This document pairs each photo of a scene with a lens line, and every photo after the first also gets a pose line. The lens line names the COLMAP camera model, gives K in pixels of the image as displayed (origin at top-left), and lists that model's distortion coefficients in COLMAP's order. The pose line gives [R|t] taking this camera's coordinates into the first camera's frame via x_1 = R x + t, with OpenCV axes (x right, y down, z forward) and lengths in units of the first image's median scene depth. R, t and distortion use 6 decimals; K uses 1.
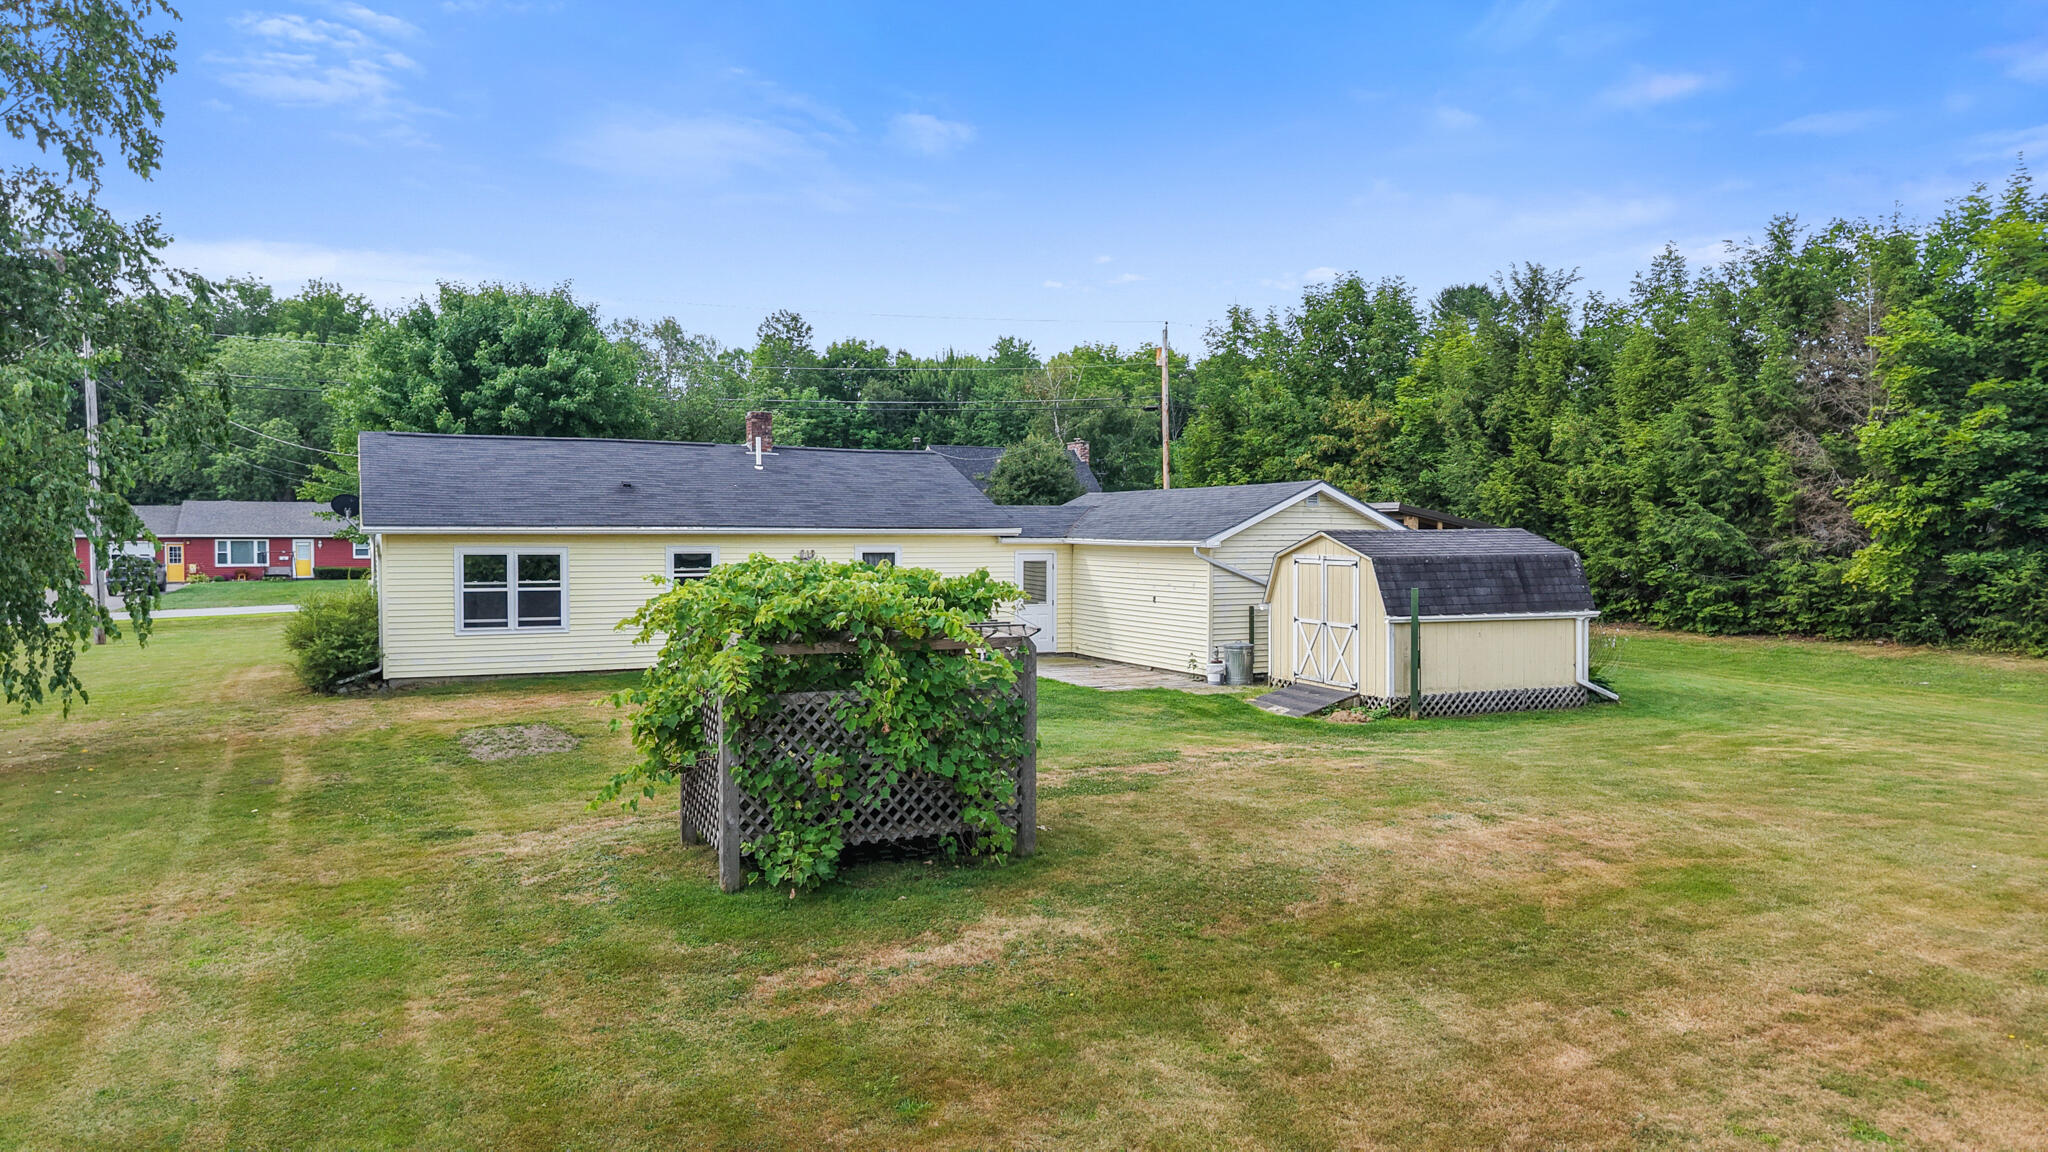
lens RADIAL K [[1369.7, 0, 1031.5], [0, 1369.7, 577.7], [0, 0, 1]] dist [0.024128, -0.021897]
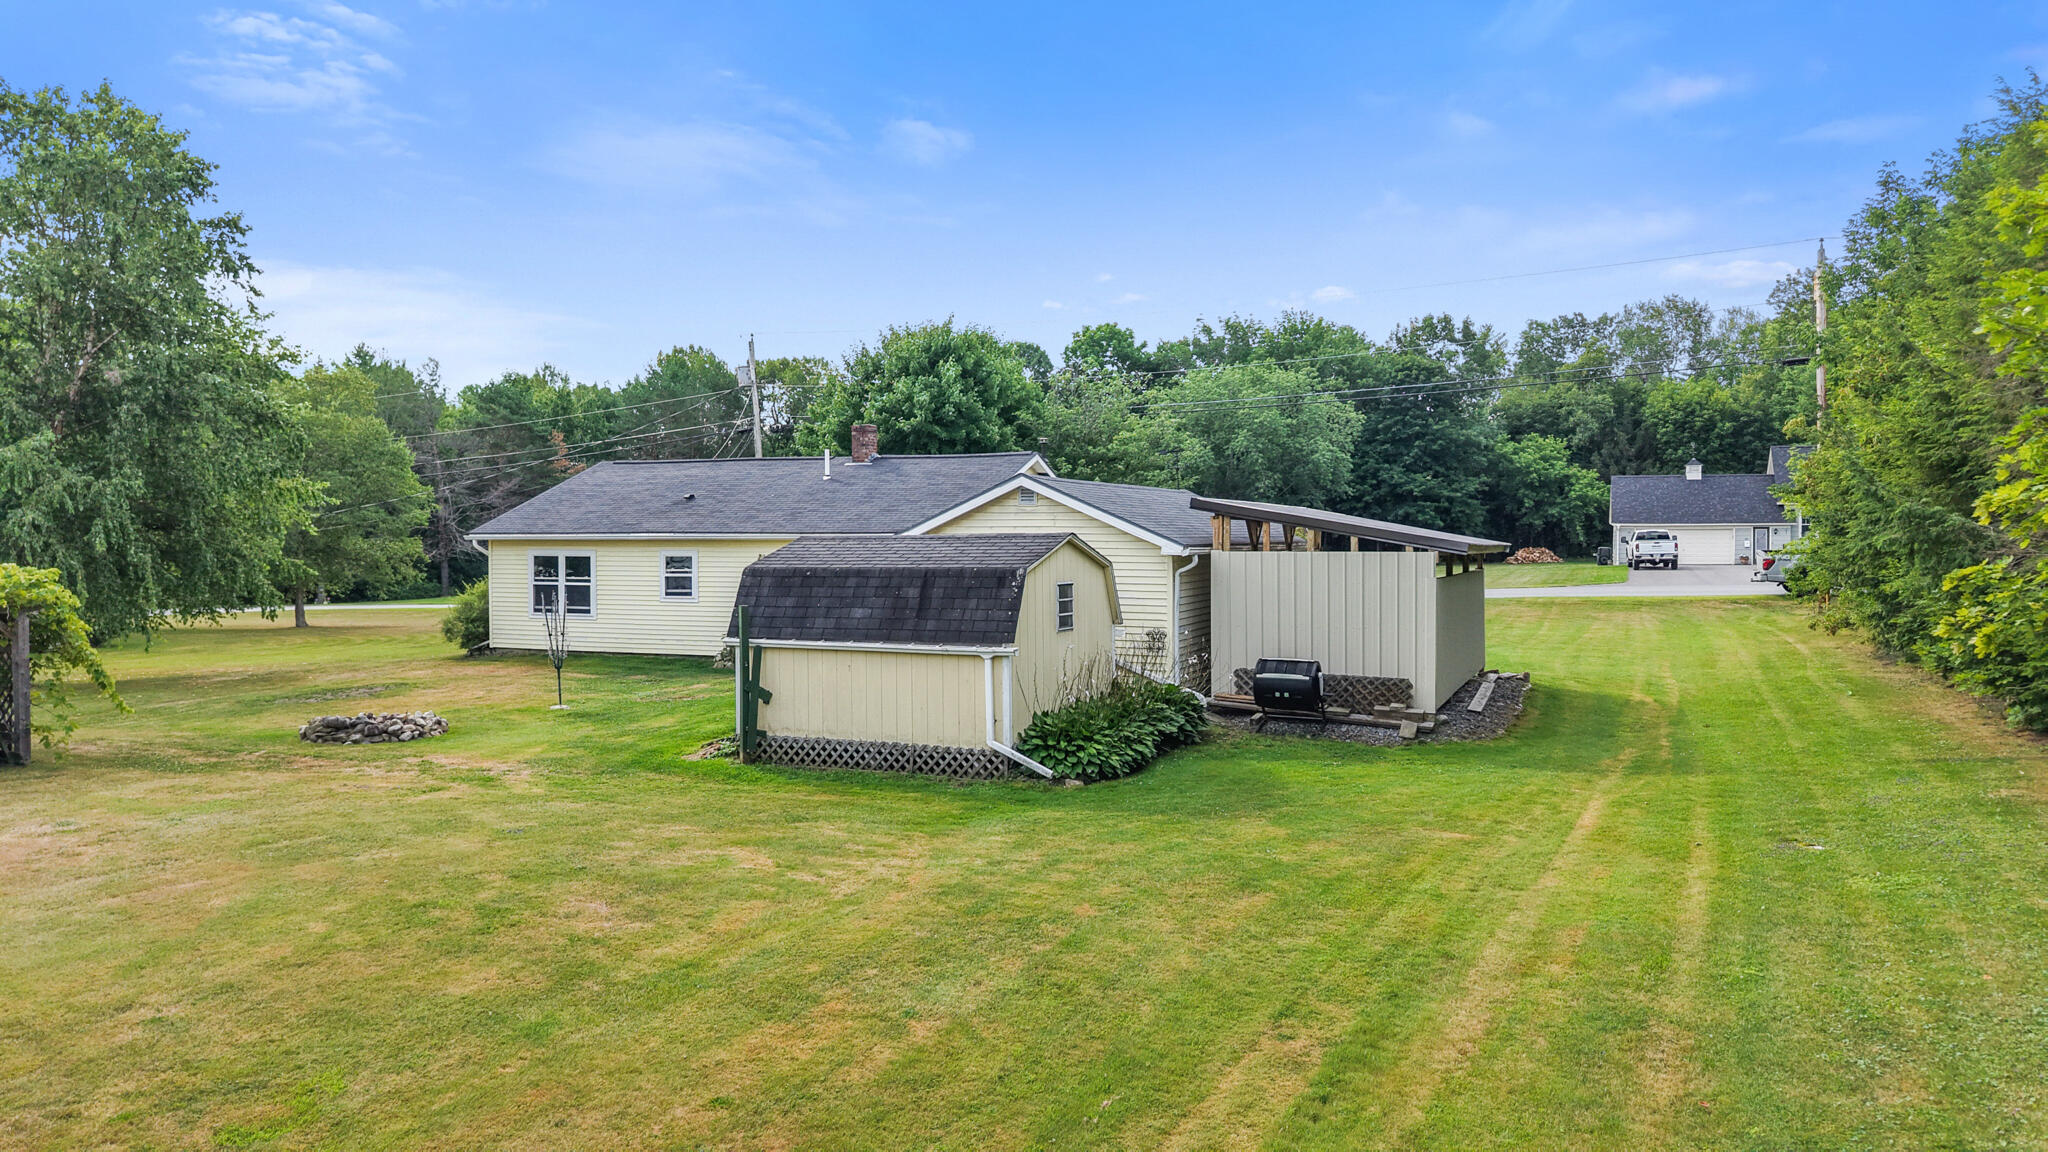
lens RADIAL K [[1372.4, 0, 1027.6], [0, 1372.4, 560.8], [0, 0, 1]] dist [0.034892, -0.038914]
pose [[0.651143, 0.010983, -0.758875, 0.870924], [-0.020429, 0.999787, -0.003060, -0.017350], [0.758680, 0.017495, 0.651229, 0.495490]]
